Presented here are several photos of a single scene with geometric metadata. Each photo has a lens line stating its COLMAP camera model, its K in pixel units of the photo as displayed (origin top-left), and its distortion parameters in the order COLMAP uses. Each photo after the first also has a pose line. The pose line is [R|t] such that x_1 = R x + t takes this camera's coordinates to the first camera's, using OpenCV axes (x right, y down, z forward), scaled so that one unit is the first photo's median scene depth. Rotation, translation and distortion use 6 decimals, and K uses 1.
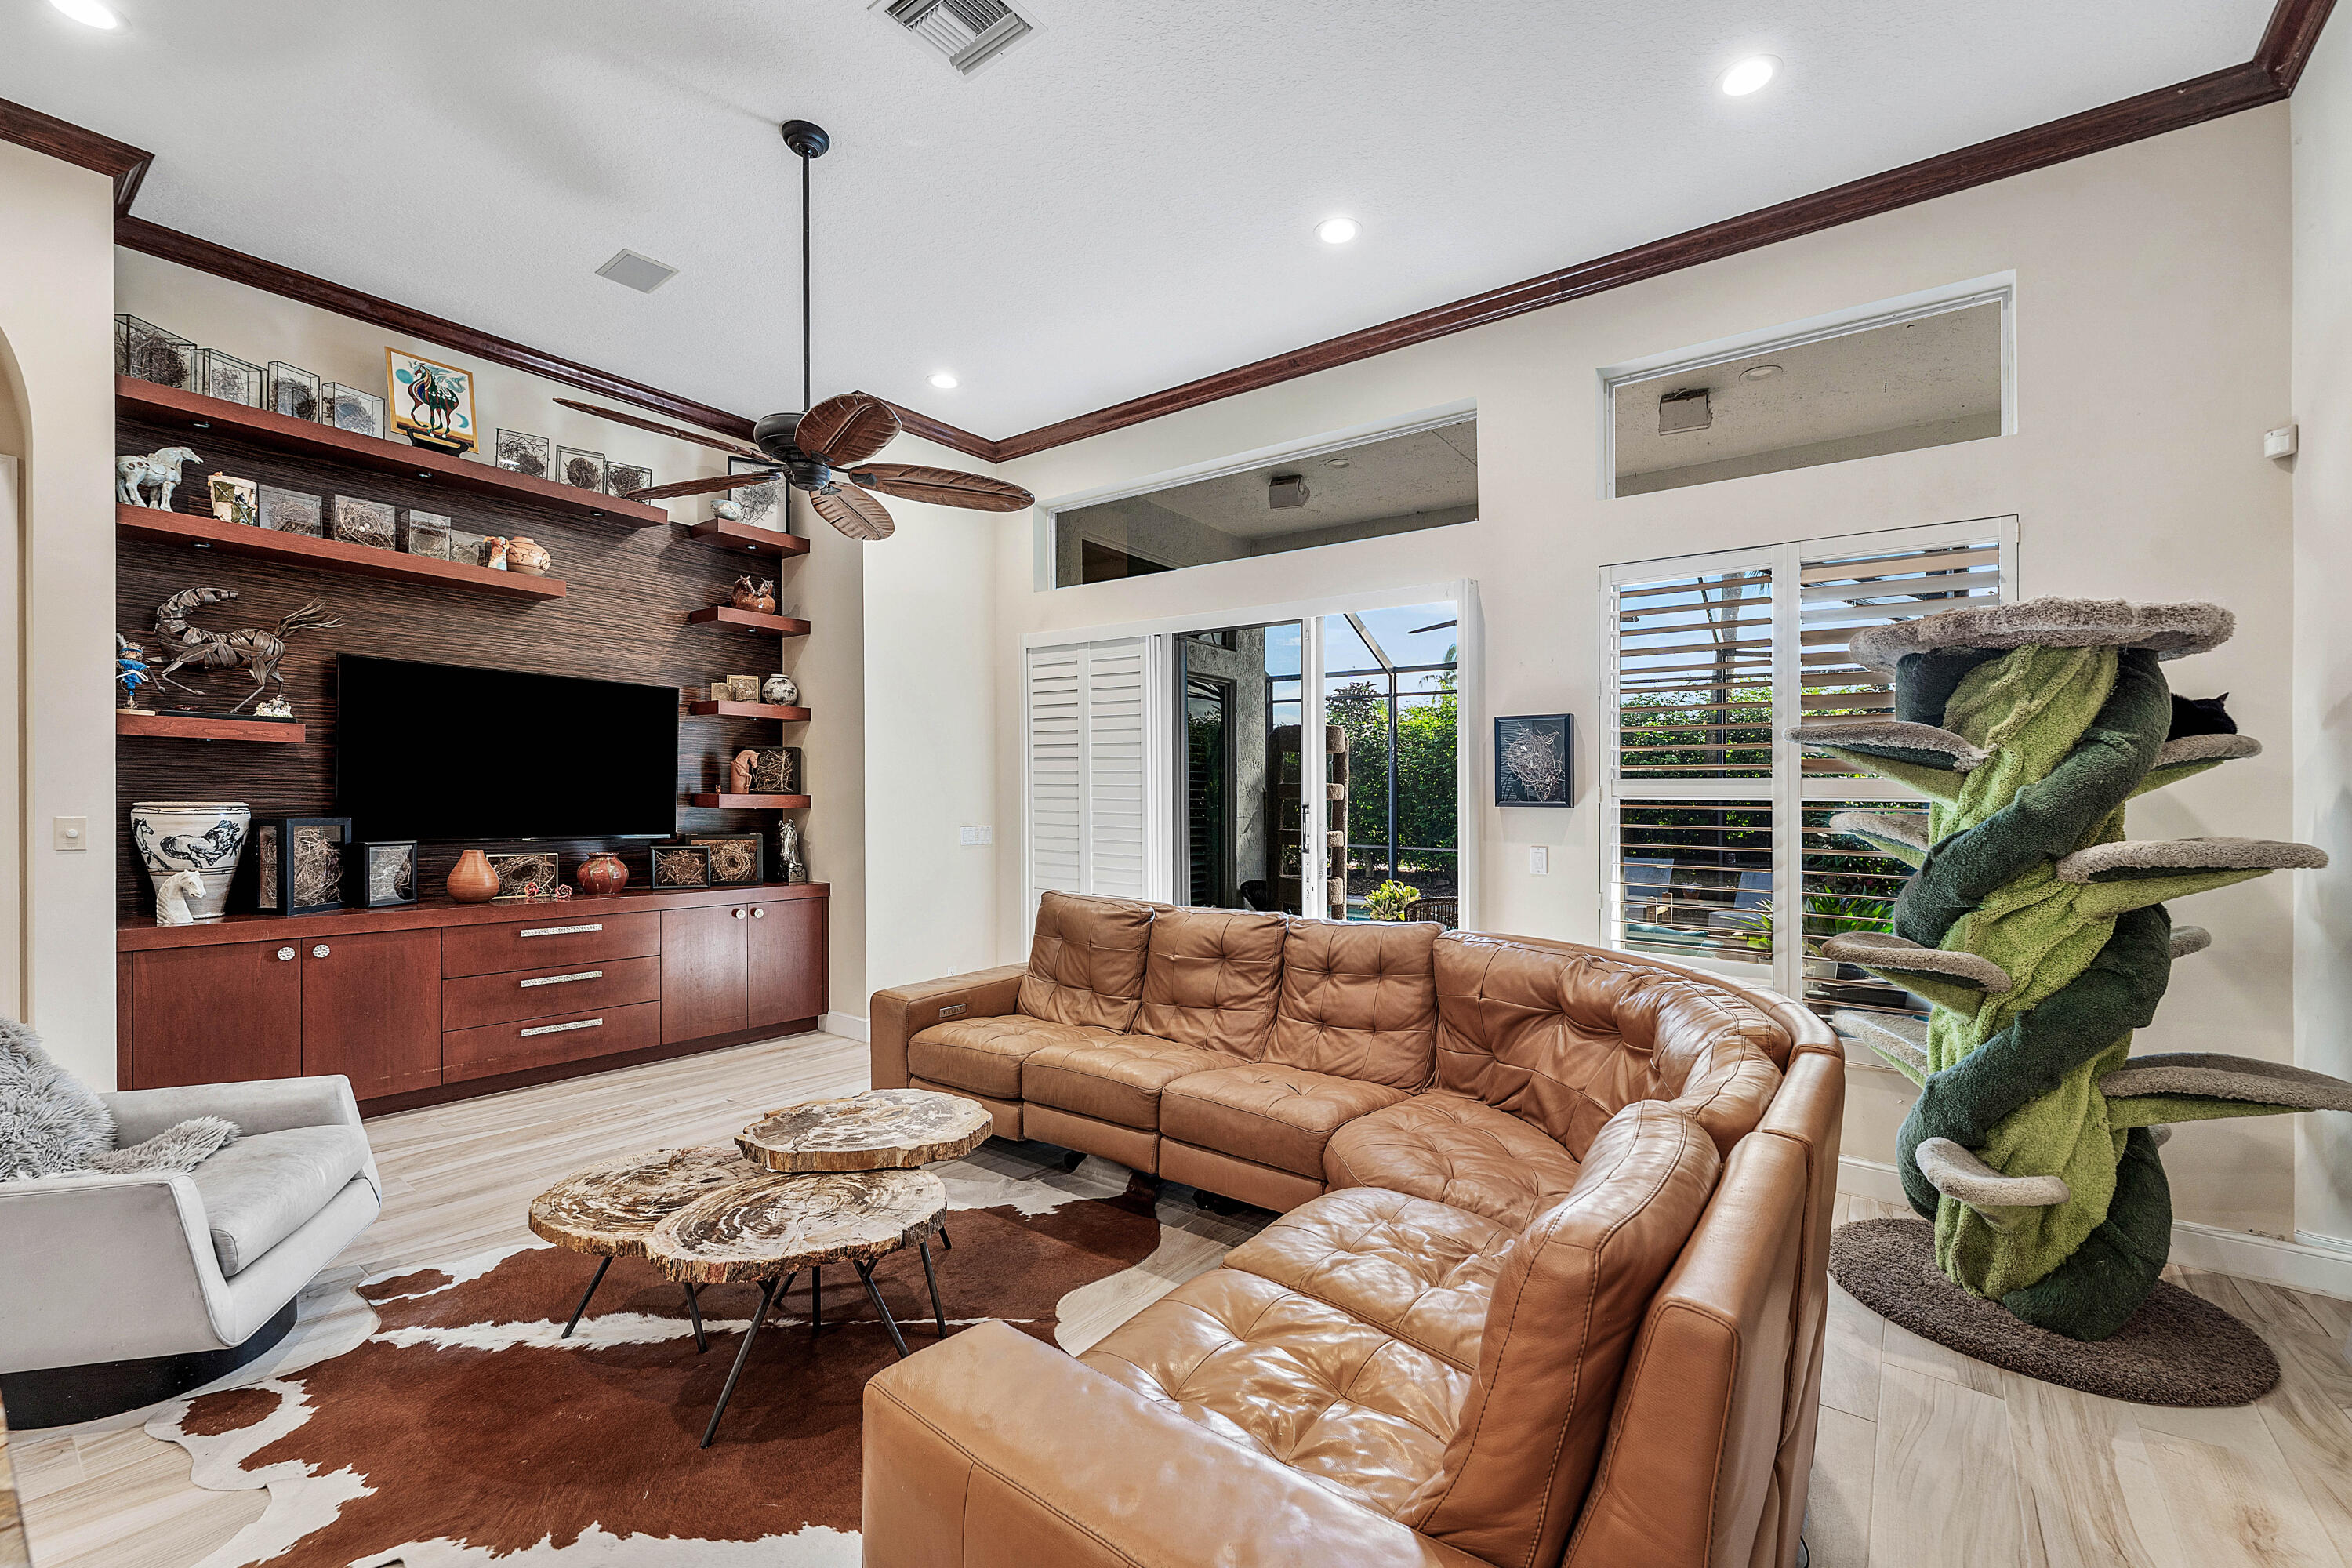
lens RADIAL K [[970.7, 0, 1177.3], [0, 970.7, 806.1], [0, 0, 1]] dist [-0.004507, 0.000274]
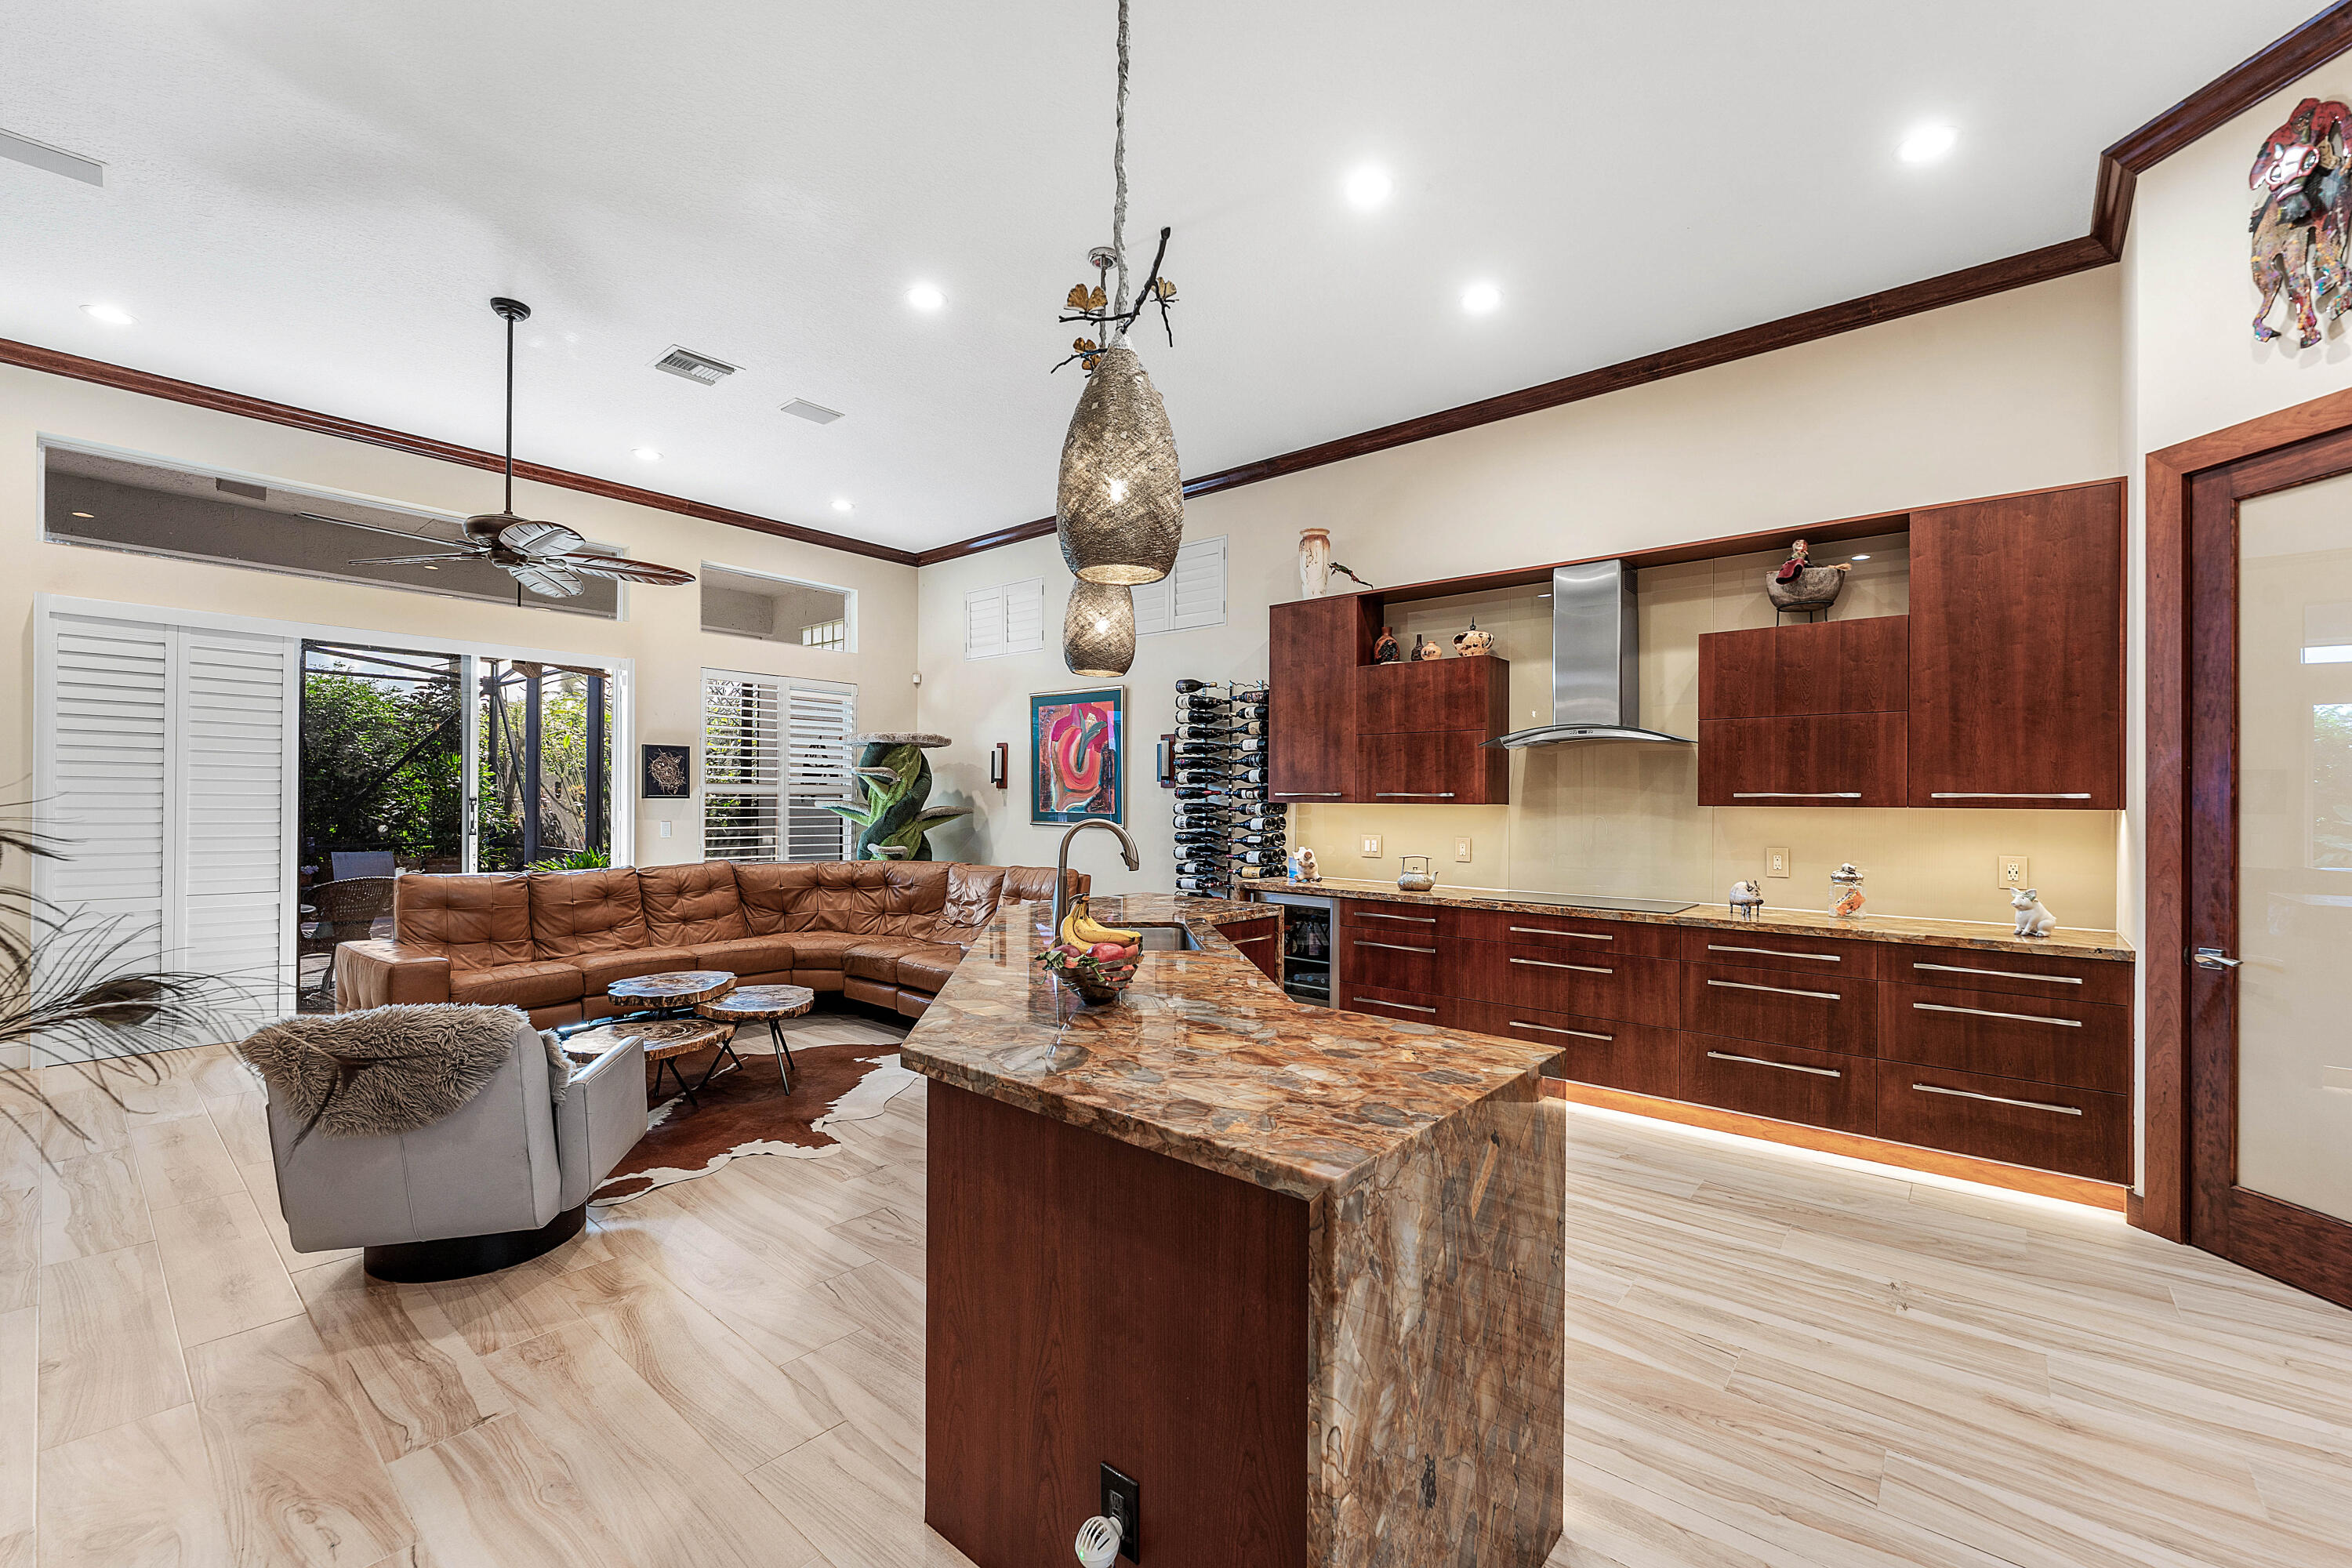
lens RADIAL K [[970.7, 0, 1168.3], [0, 970.7, 785.9], [0, 0, 1]] dist [-0.004507, 0.000274]
pose [[0.057485, 0.005021, 0.998334, -1.964470], [0.001823, 0.999985, -0.005134, -0.017329], [-0.998345, 0.002115, 0.057475, 0.013206]]
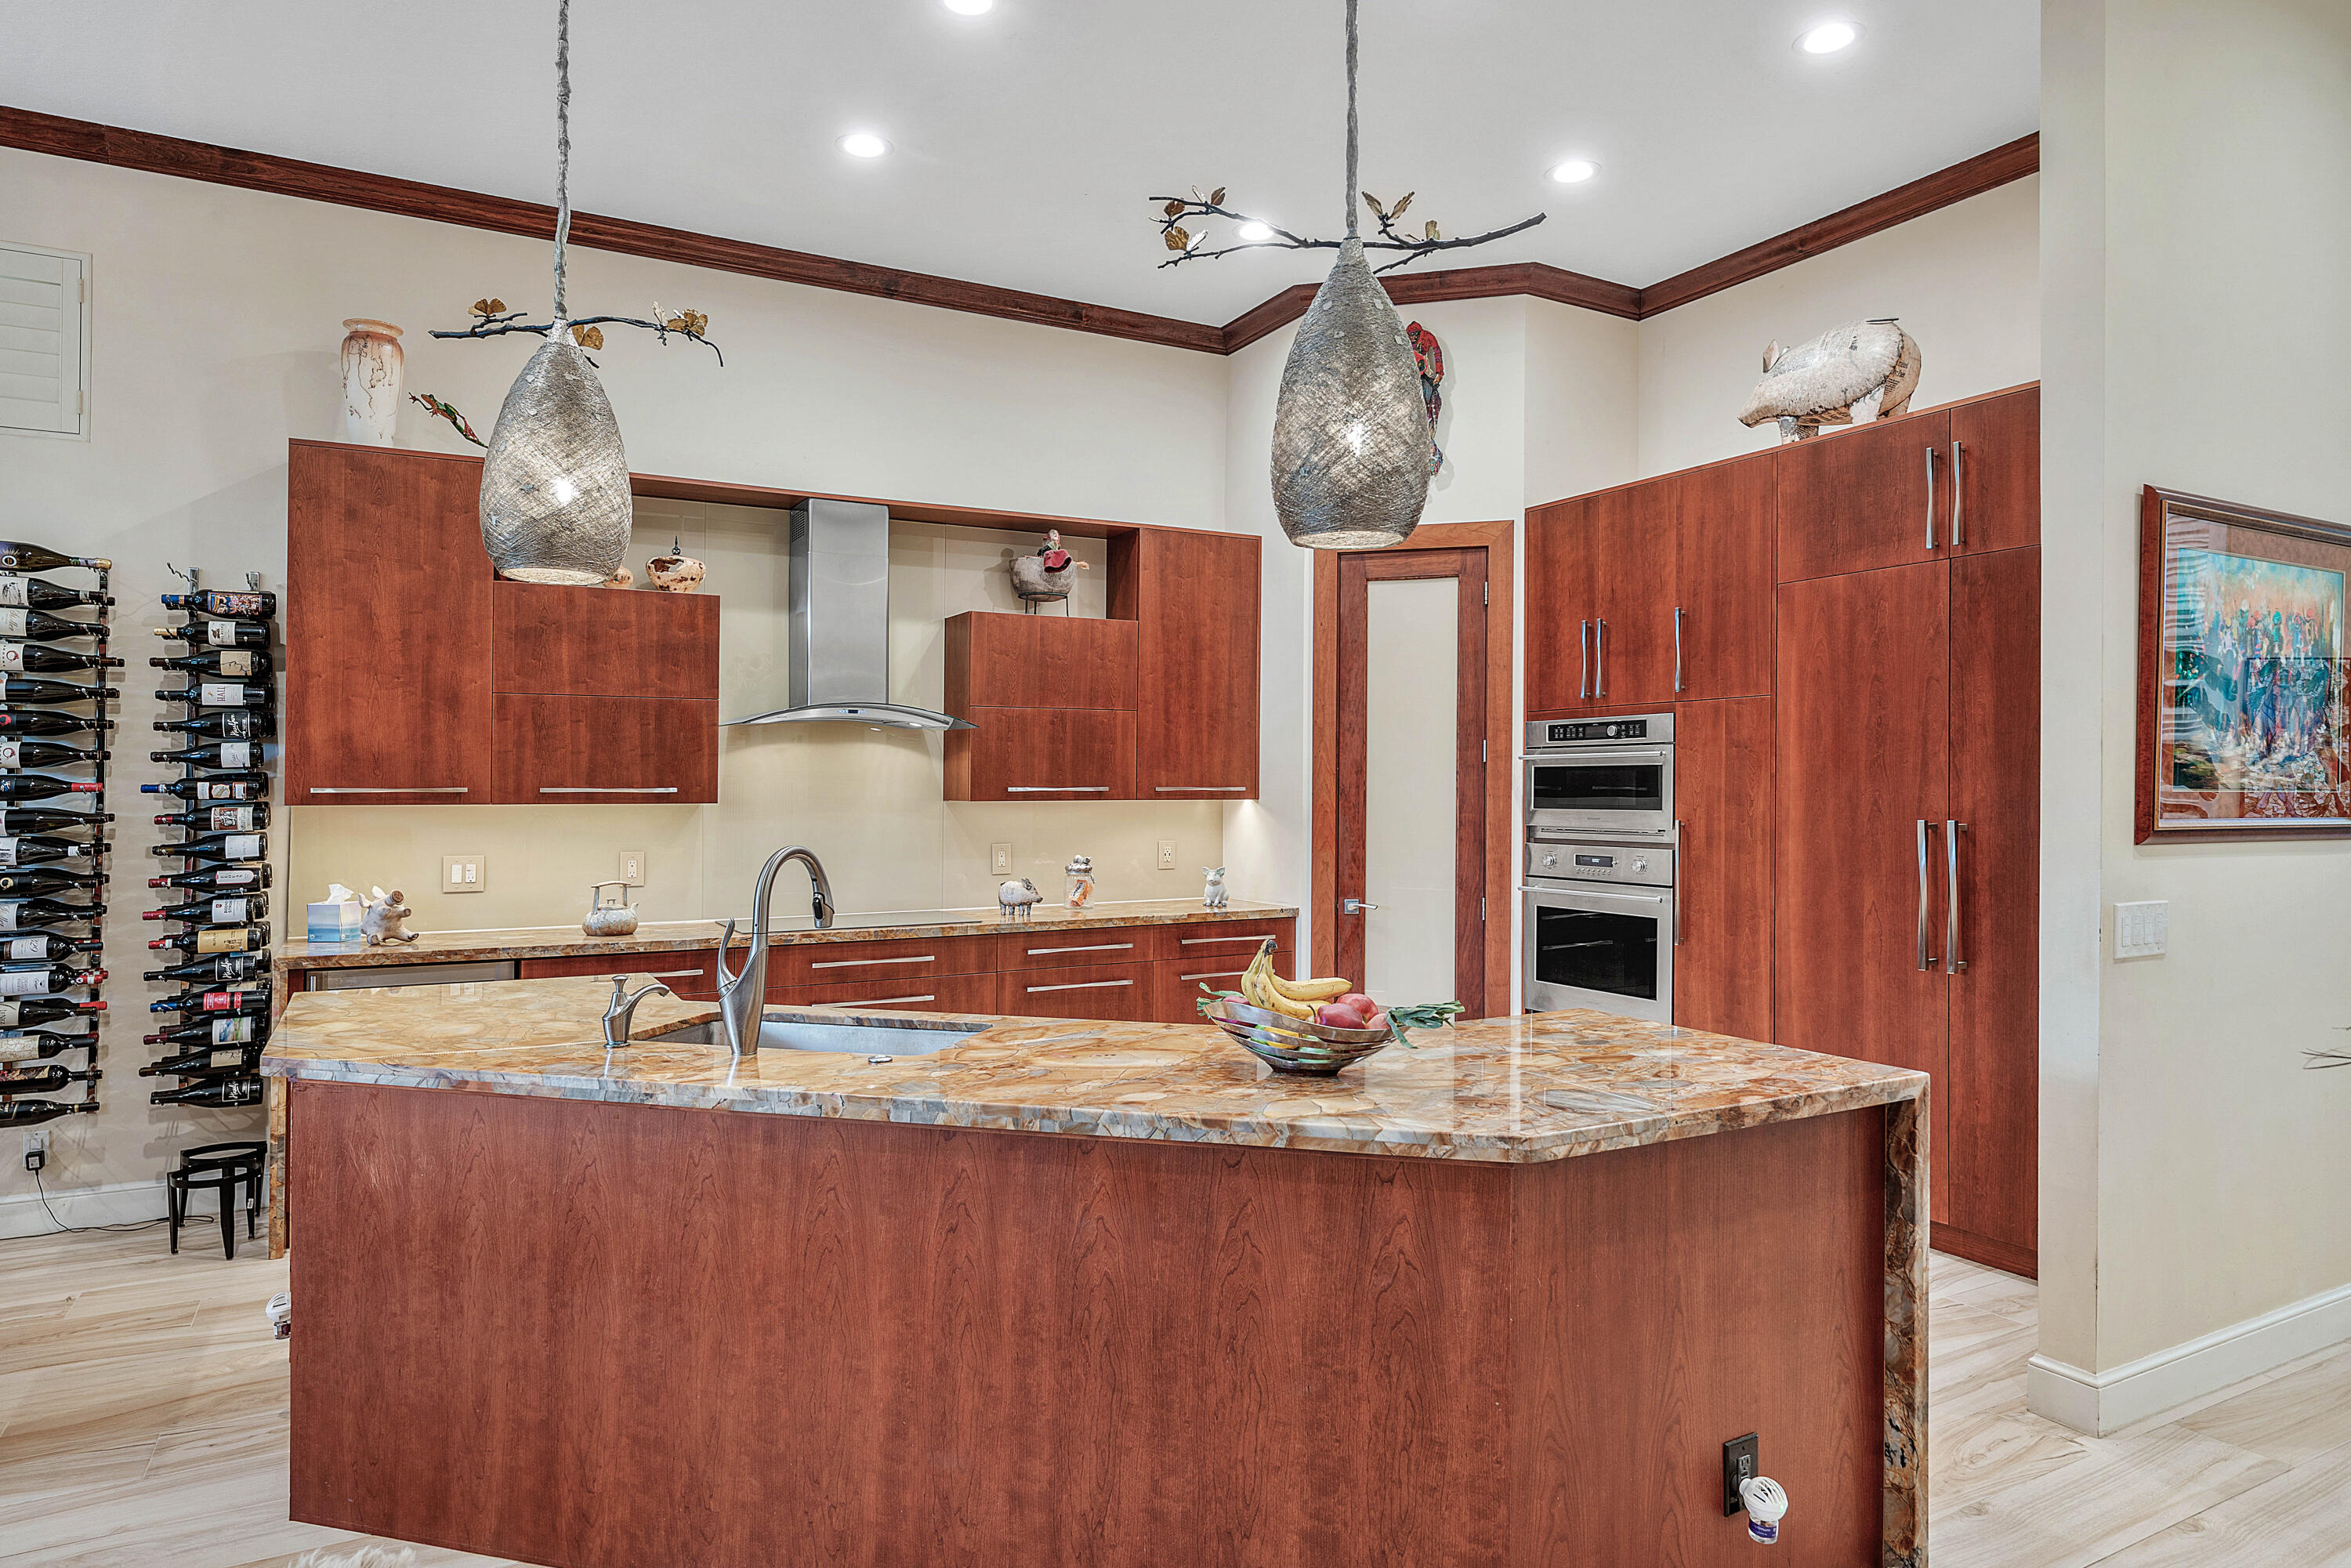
lens RADIAL K [[1392.7, 0, 1177.9], [0, 1392.7, 771.2], [0, 0, 1]] dist [-0.000414, 0.000389]
pose [[-0.915623, -0.005192, 0.402004, -1.434654], [-0.004777, 0.999987, 0.002034, -0.041112], [-0.402009, -0.000058, -0.915636, 1.005951]]
